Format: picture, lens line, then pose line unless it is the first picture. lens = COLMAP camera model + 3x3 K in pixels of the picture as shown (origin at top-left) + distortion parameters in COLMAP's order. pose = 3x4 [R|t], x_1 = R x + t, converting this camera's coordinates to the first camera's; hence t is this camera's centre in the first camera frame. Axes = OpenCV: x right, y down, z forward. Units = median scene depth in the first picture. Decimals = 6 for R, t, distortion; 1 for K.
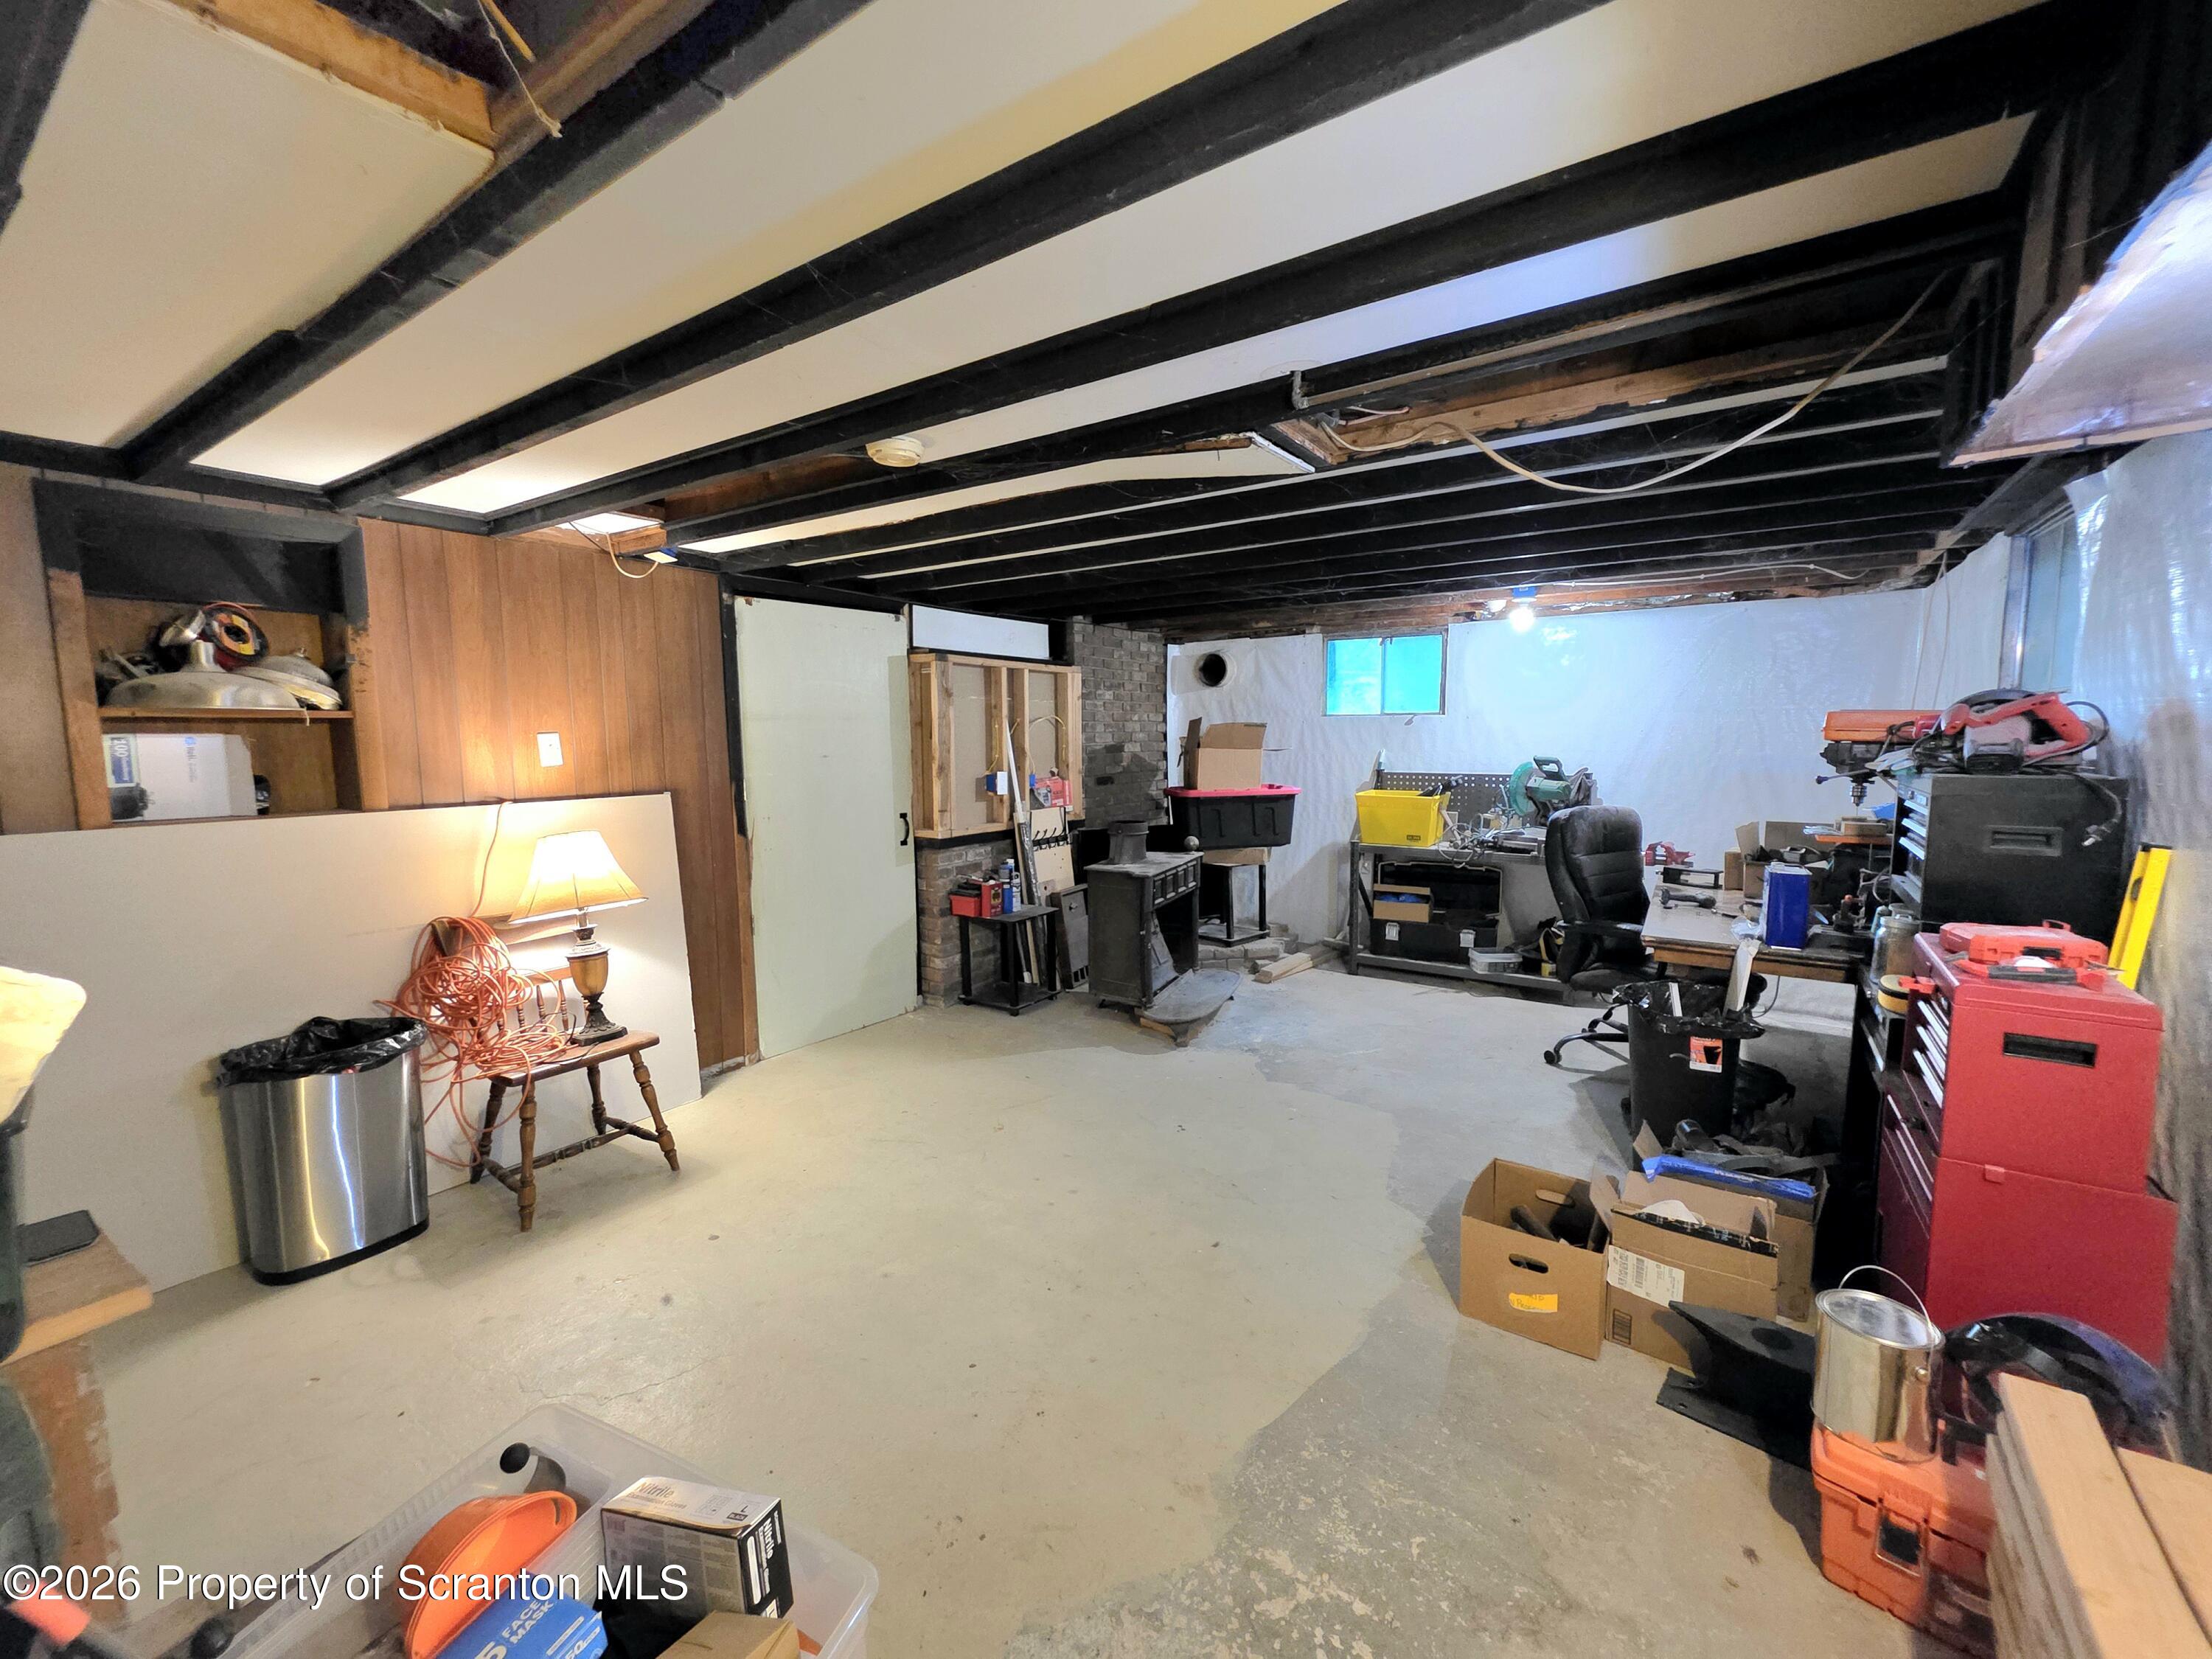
lens RADIAL K [[895.0, 0, 1106.0], [0, 895.0, 829.5], [0, 0, 1]] dist [-0.001989, -0.000070]
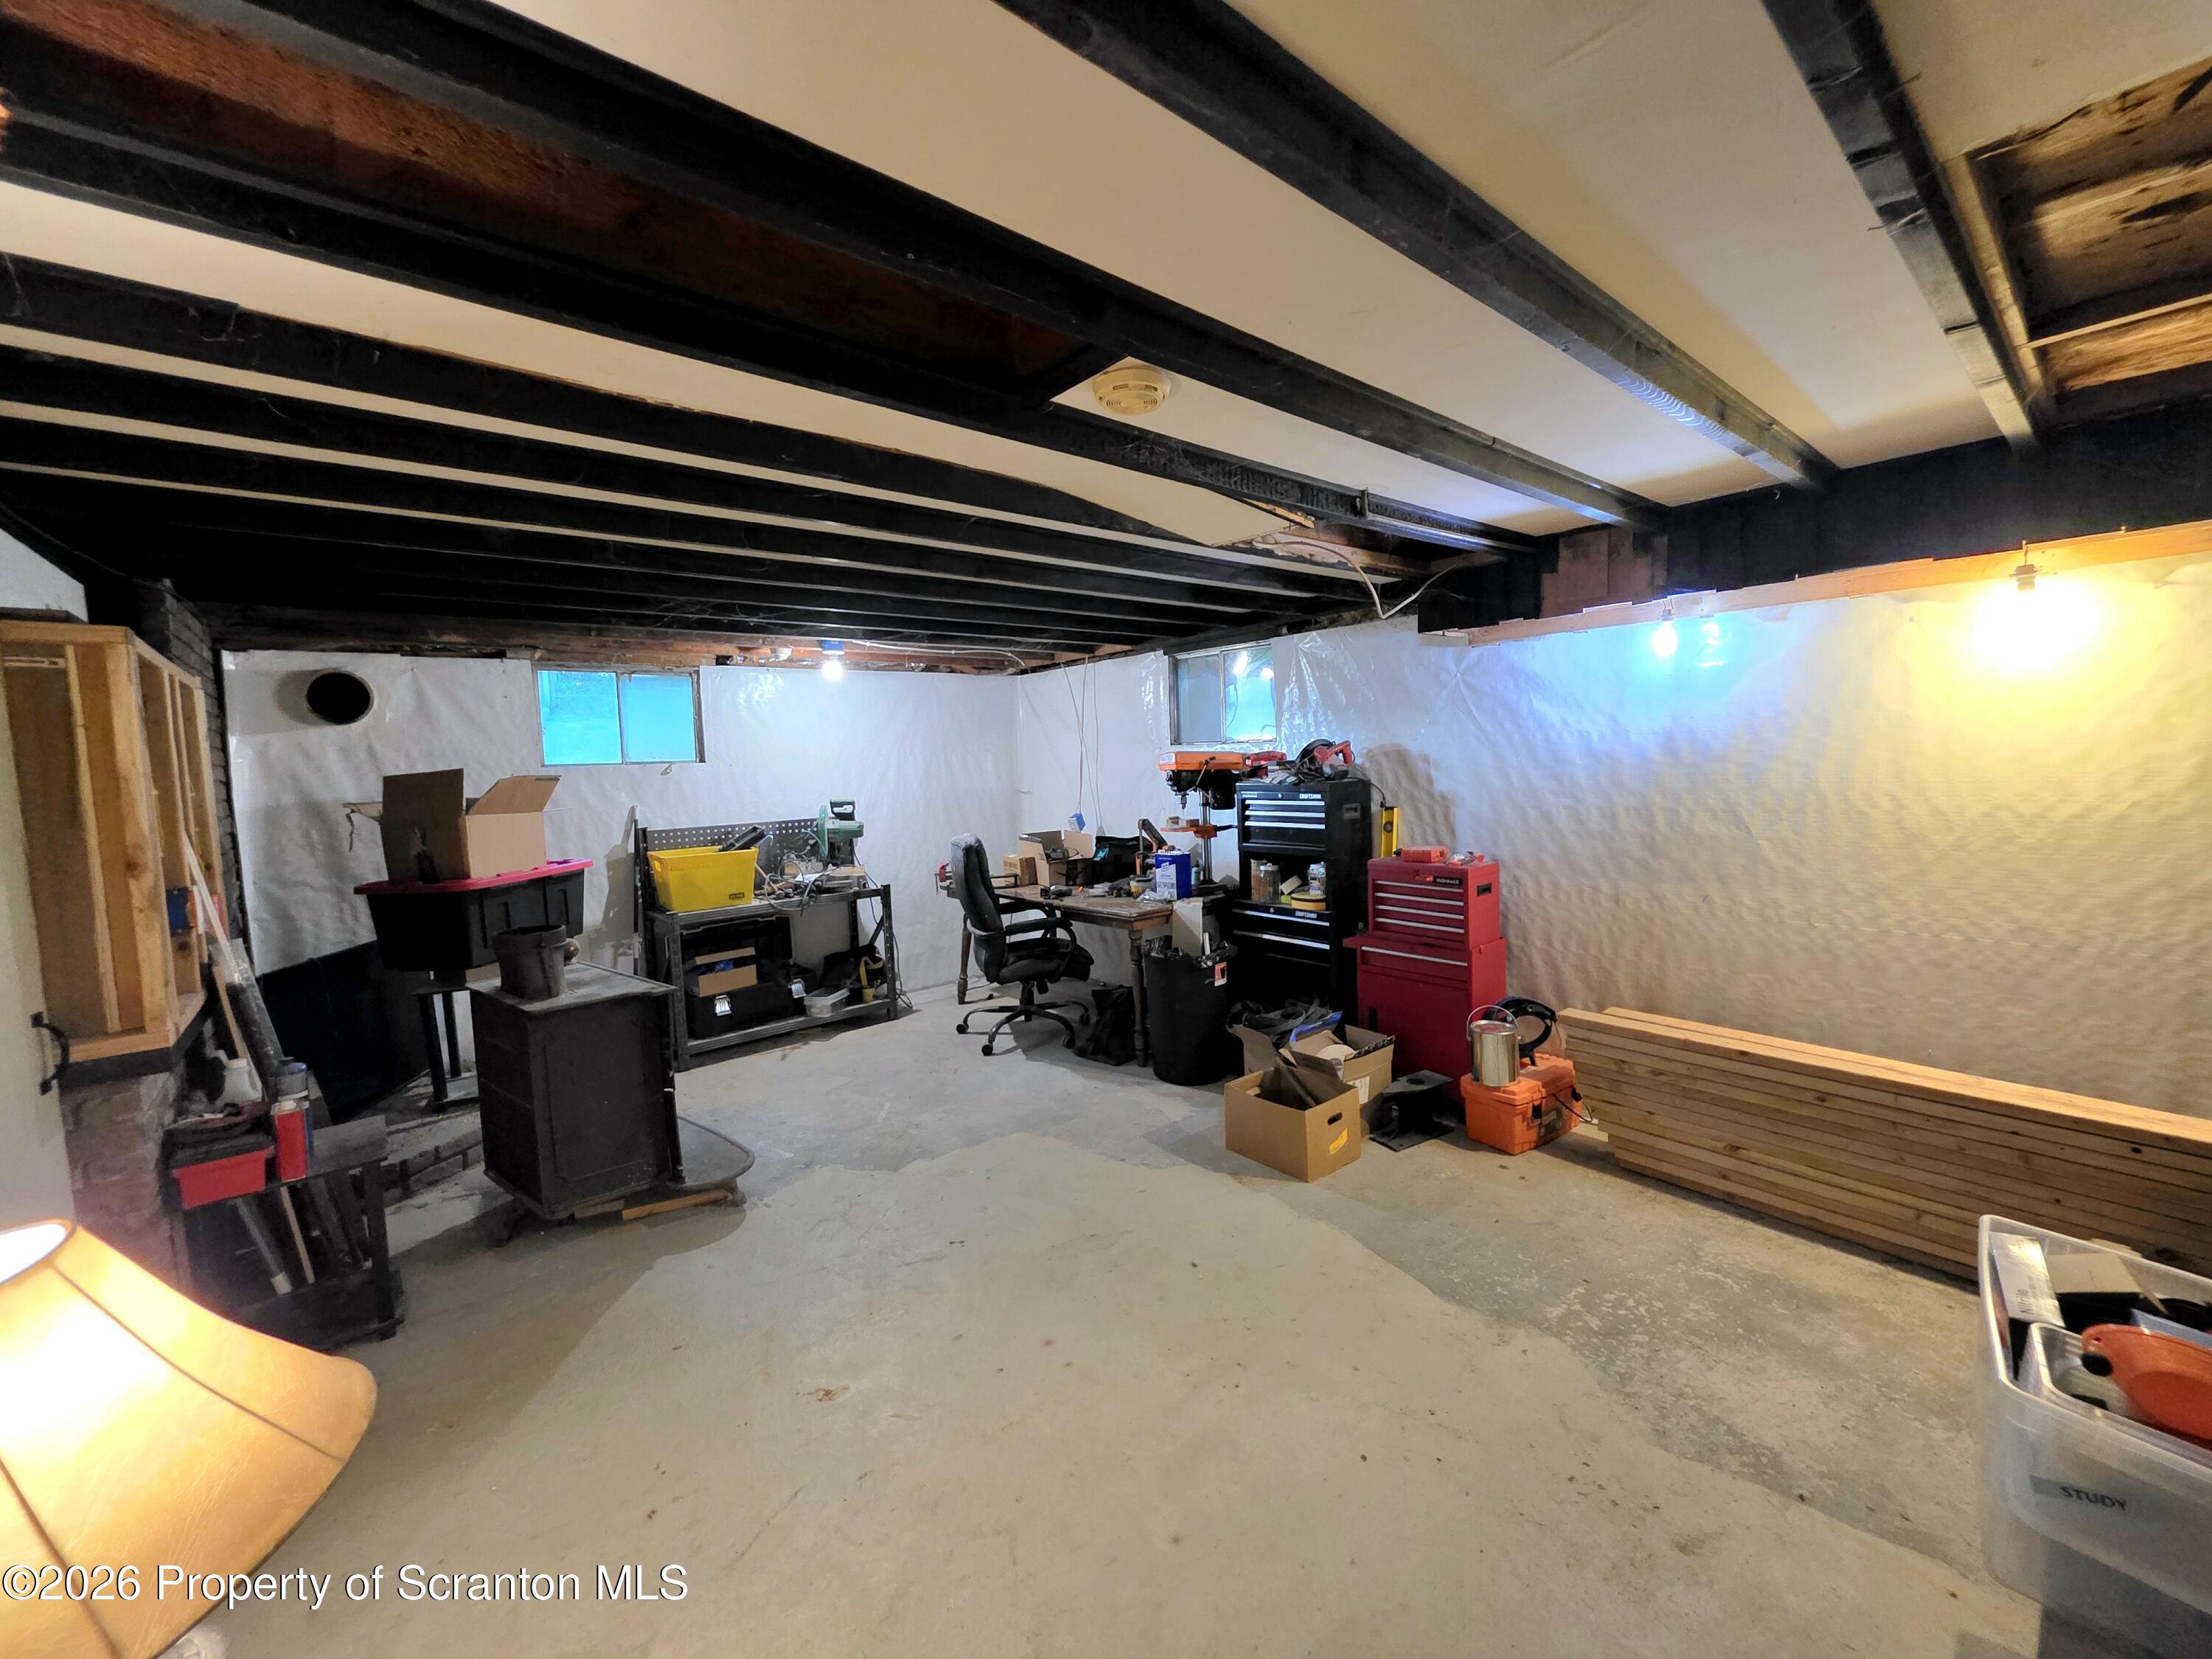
lens RADIAL K [[895.0, 0, 1106.0], [0, 895.0, 829.5], [0, 0, 1]] dist [-0.001989, -0.000070]
pose [[0.257998, -0.079170, 0.962896, -0.440857], [0.139840, 0.989202, 0.043864, -0.046320], [-0.955972, 0.123334, 0.266283, 0.394453]]
